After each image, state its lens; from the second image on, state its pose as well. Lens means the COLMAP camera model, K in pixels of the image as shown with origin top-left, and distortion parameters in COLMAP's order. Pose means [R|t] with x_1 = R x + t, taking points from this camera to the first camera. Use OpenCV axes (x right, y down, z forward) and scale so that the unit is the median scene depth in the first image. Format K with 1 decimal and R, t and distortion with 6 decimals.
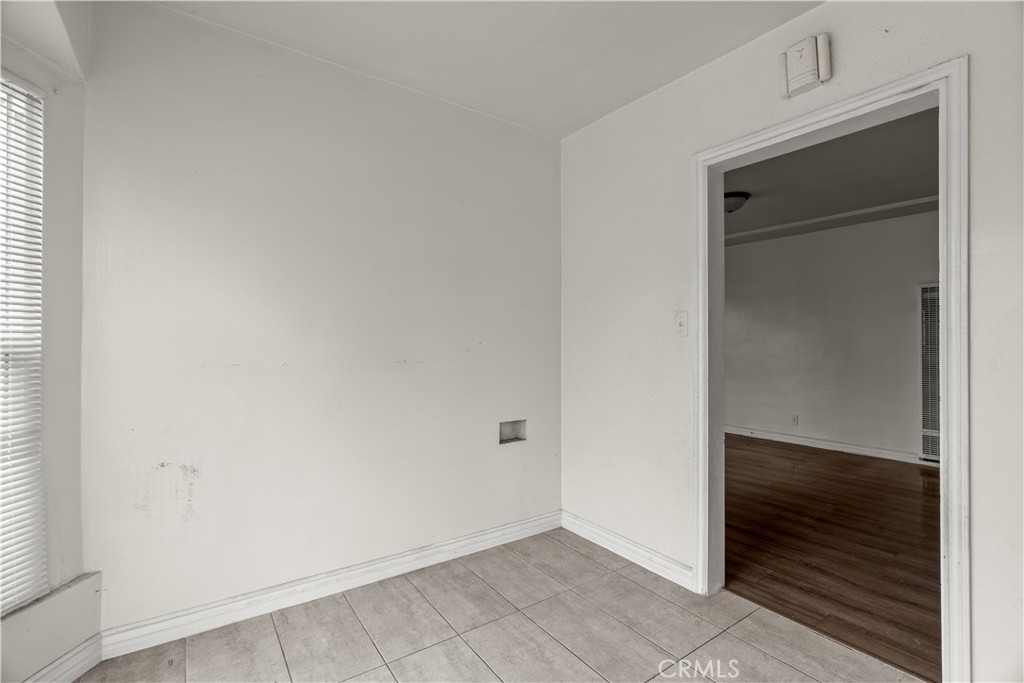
lens RADIAL K [[465.1, 0, 508.7], [0, 465.1, 342.1], [0, 0, 1]] dist [-0.010451, 0.003681]
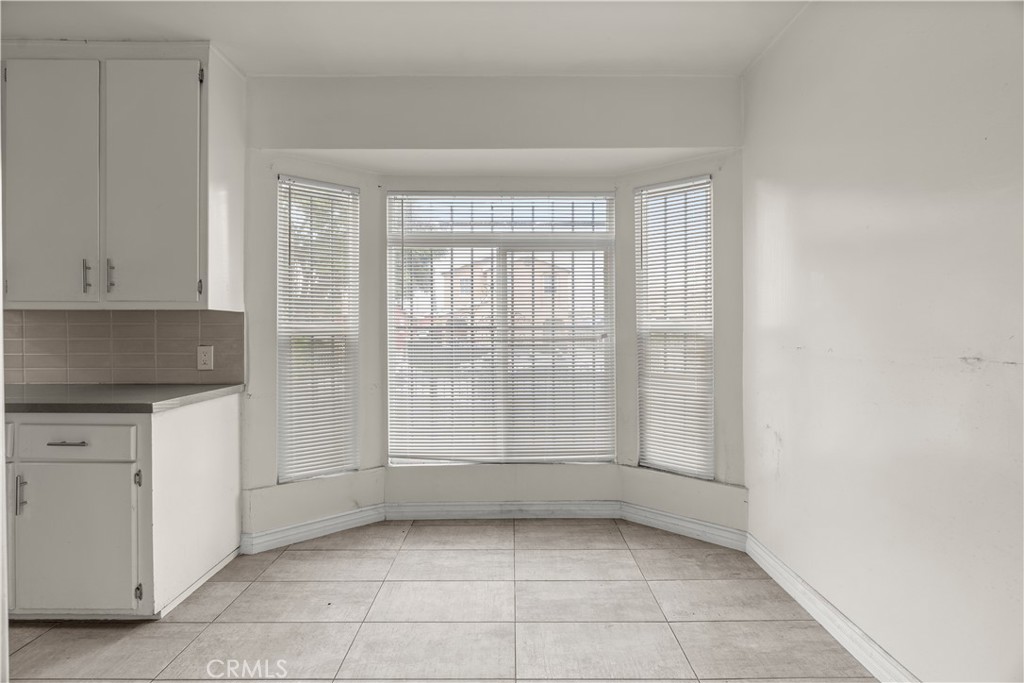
lens RADIAL K [[465.1, 0, 513.5], [0, 465.1, 331.3], [0, 0, 1]] dist [-0.010451, 0.003681]
pose [[-0.567162, 0.003862, -0.823597, 0.628501], [0.005942, 0.999982, 0.000597, 0.009313], [0.823585, -0.004555, -0.567175, 1.119227]]
